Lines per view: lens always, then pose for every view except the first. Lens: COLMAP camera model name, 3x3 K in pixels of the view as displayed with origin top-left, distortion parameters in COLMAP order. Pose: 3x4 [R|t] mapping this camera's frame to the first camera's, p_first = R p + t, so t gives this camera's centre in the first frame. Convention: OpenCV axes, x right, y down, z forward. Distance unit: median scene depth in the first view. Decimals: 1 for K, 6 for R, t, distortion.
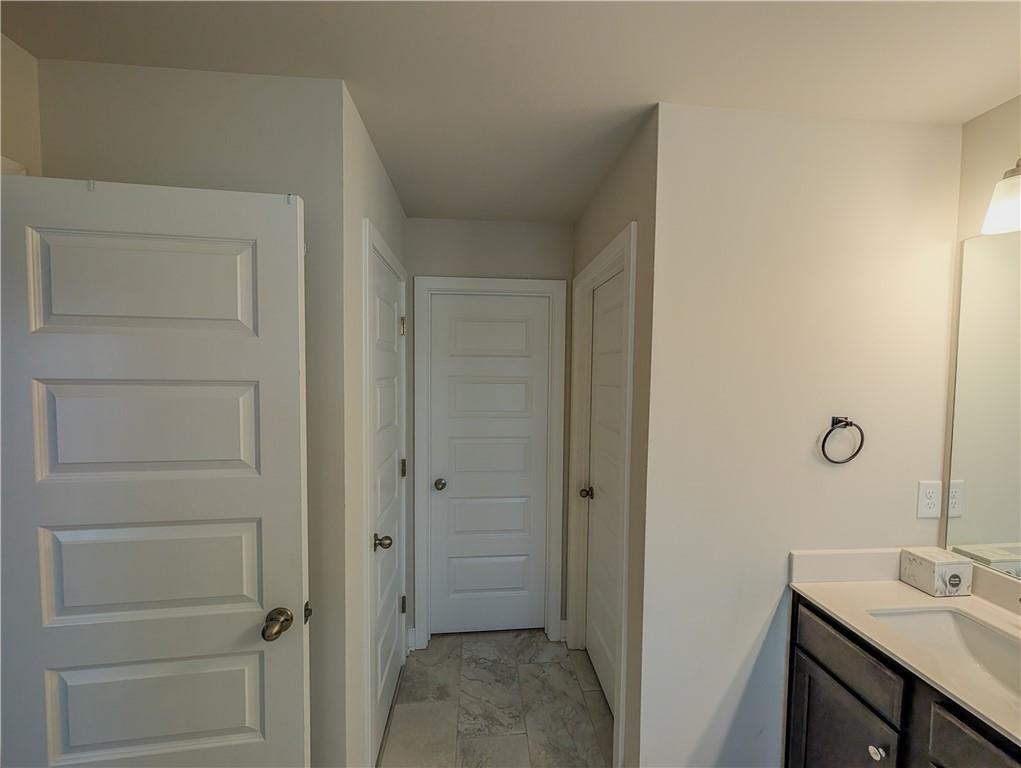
lens RADIAL K [[386.8, 0, 513.7], [0, 386.8, 383.5], [0, 0, 1]] dist [-0.002566, -0.000260]
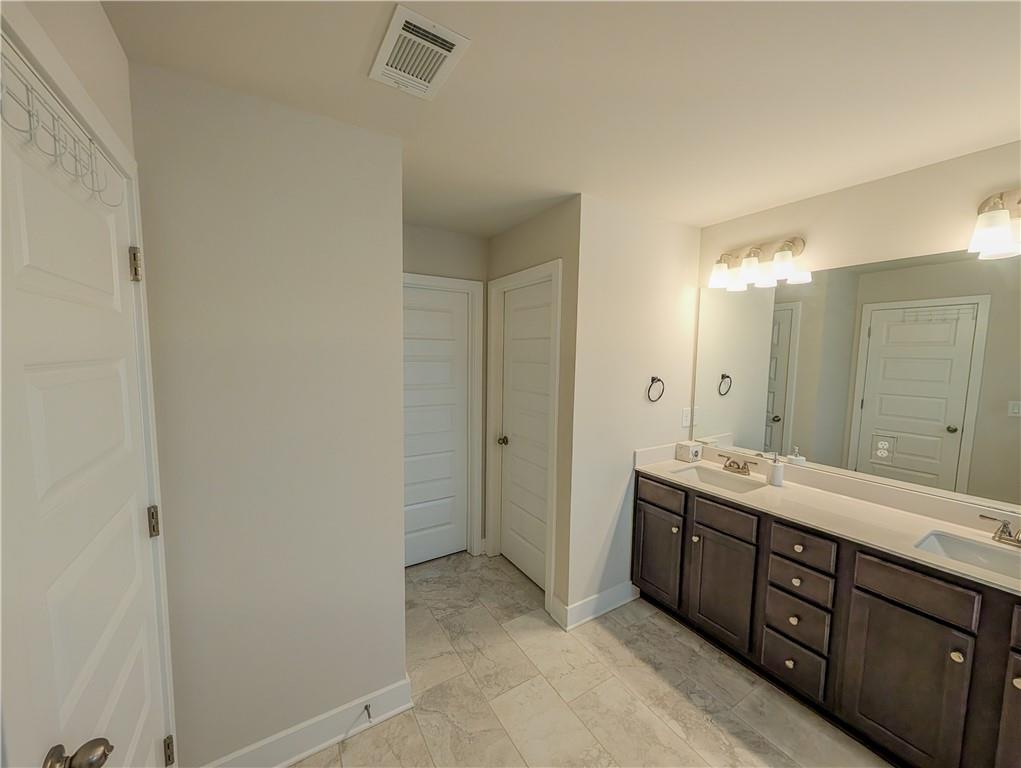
lens RADIAL K [[386.8, 0, 513.7], [0, 386.8, 383.5], [0, 0, 1]] dist [-0.002566, -0.000260]
pose [[0.890507, -0.031826, 0.453856, -0.623236], [0.009849, 0.998665, 0.050707, 0.015786], [-0.454864, -0.040685, 0.889631, -0.367506]]
